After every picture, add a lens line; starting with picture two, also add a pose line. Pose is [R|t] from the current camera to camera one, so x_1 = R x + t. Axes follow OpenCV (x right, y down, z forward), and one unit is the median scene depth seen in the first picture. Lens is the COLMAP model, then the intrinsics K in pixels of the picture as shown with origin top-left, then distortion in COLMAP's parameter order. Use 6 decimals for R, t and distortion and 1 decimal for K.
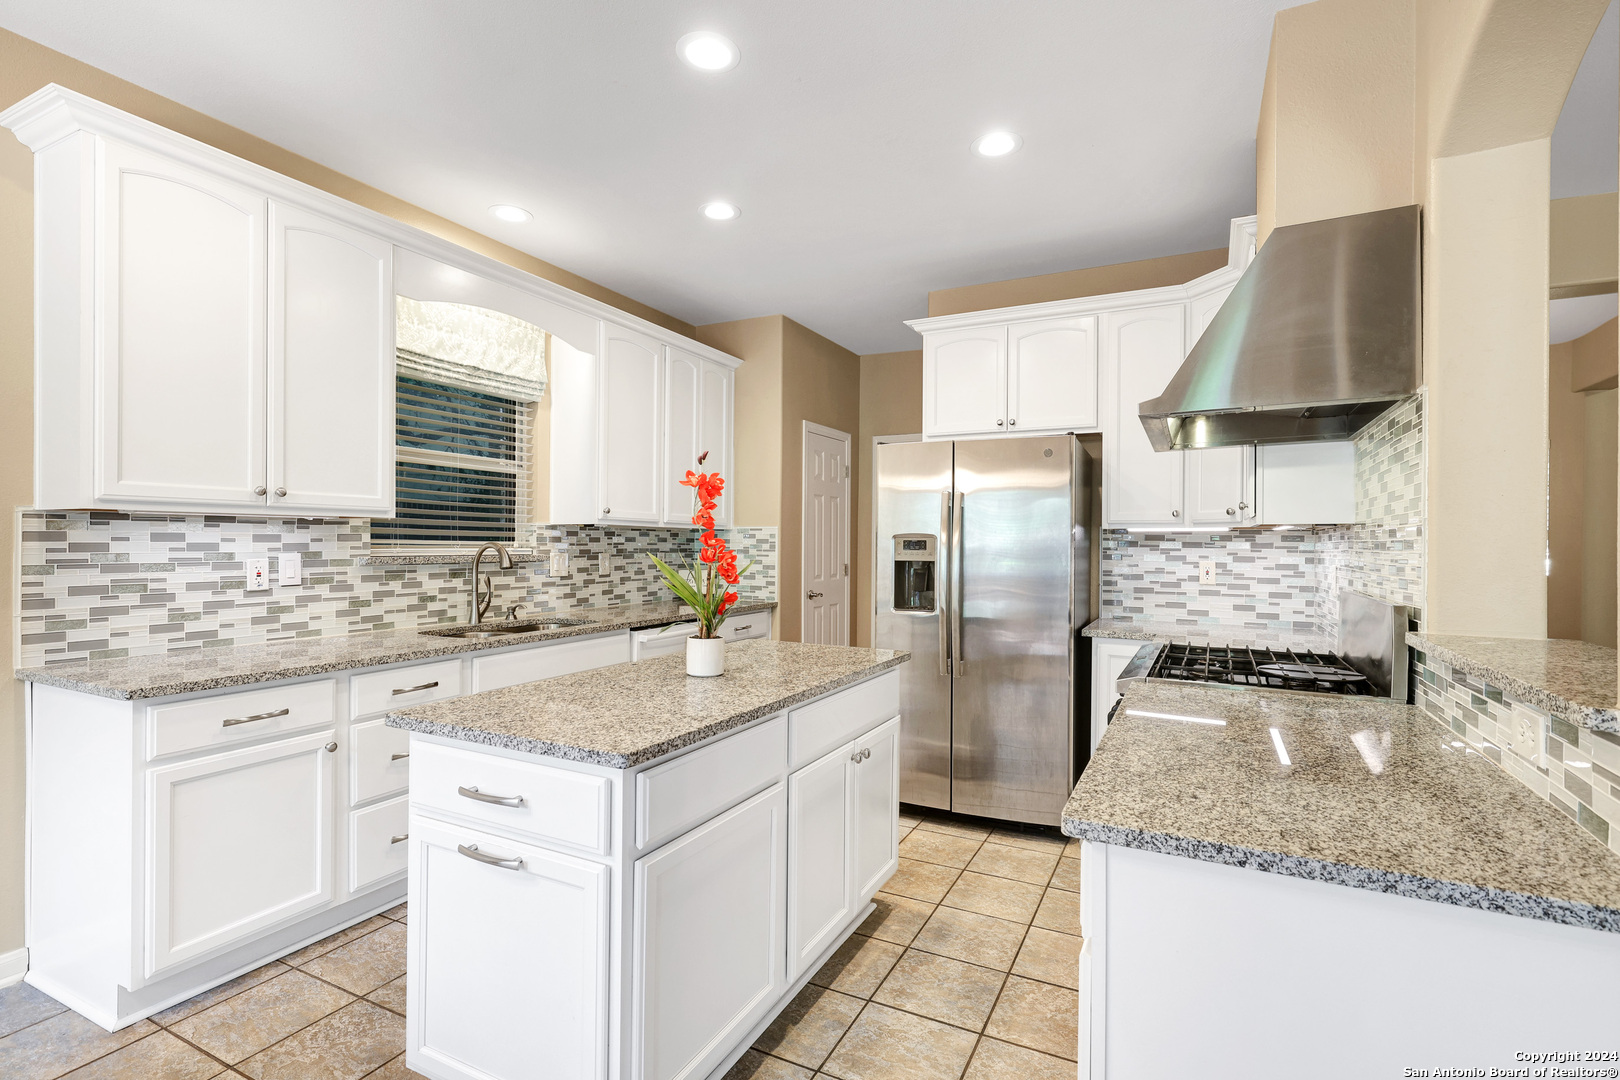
lens RADIAL K [[761.8, 0, 817.9], [0, 761.8, 542.6], [0, 0, 1]] dist [0.012281, -0.002186]
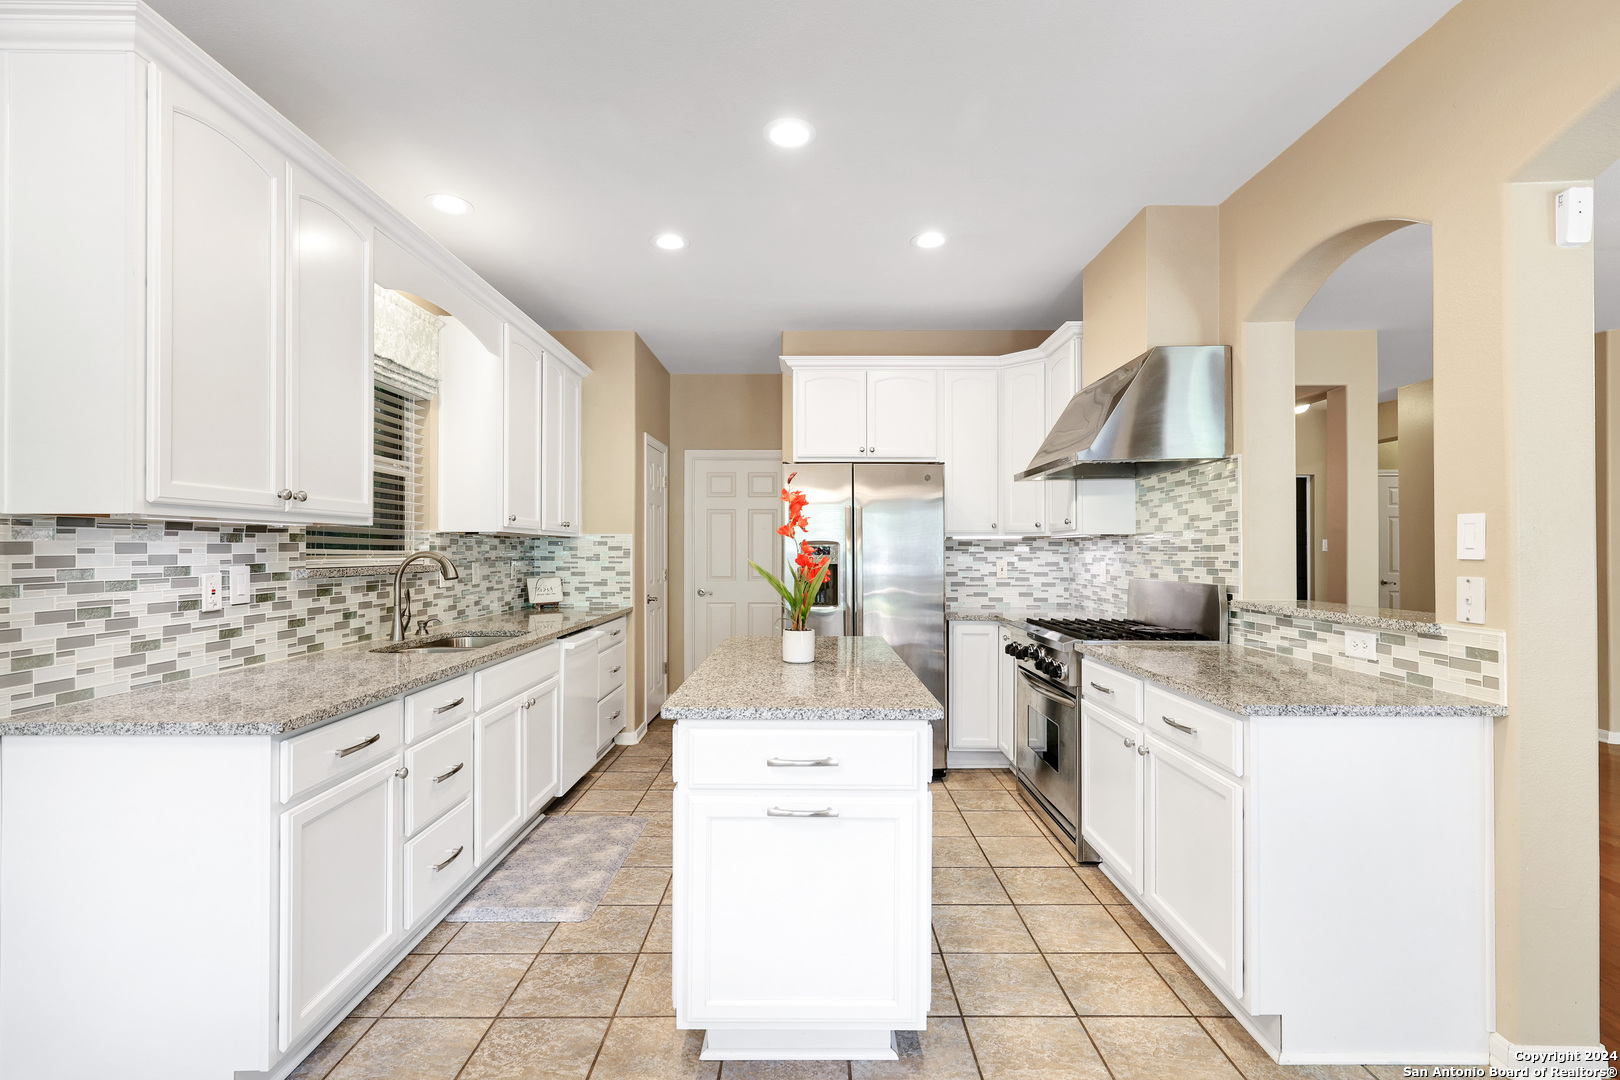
lens RADIAL K [[747.3, 0, 812.3], [0, 747.3, 540.5], [0, 0, 1]] dist [0.010386, 0.000082]
pose [[0.891653, -0.001705, 0.452715, -0.453127], [0.006124, 0.999947, -0.008295, -0.003377], [-0.452677, 0.010169, 0.891617, -0.029126]]
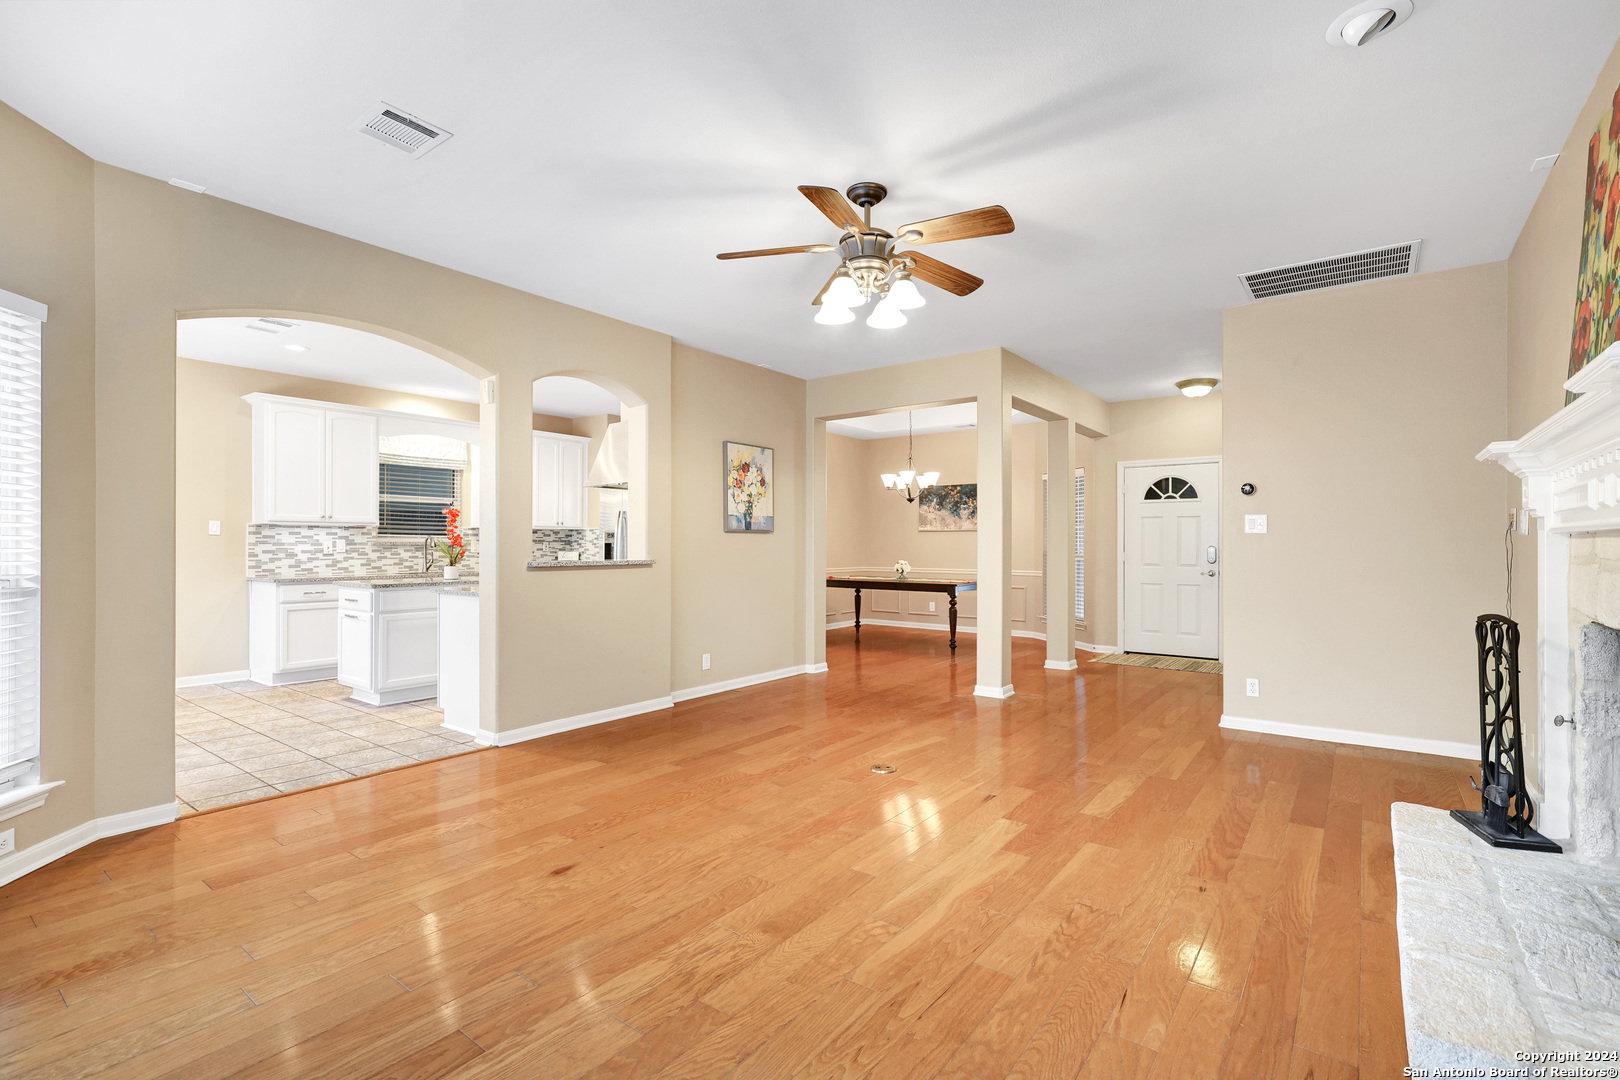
lens RADIAL K [[747.3, 0, 821.8], [0, 747.3, 539.4], [0, 0, 1]] dist [0.010386, 0.000082]
pose [[0.984119, -0.004582, -0.177451, 1.199023], [0.003534, 0.999974, -0.006223, 0.030242], [0.177475, 0.005497, 0.984110, -1.058201]]
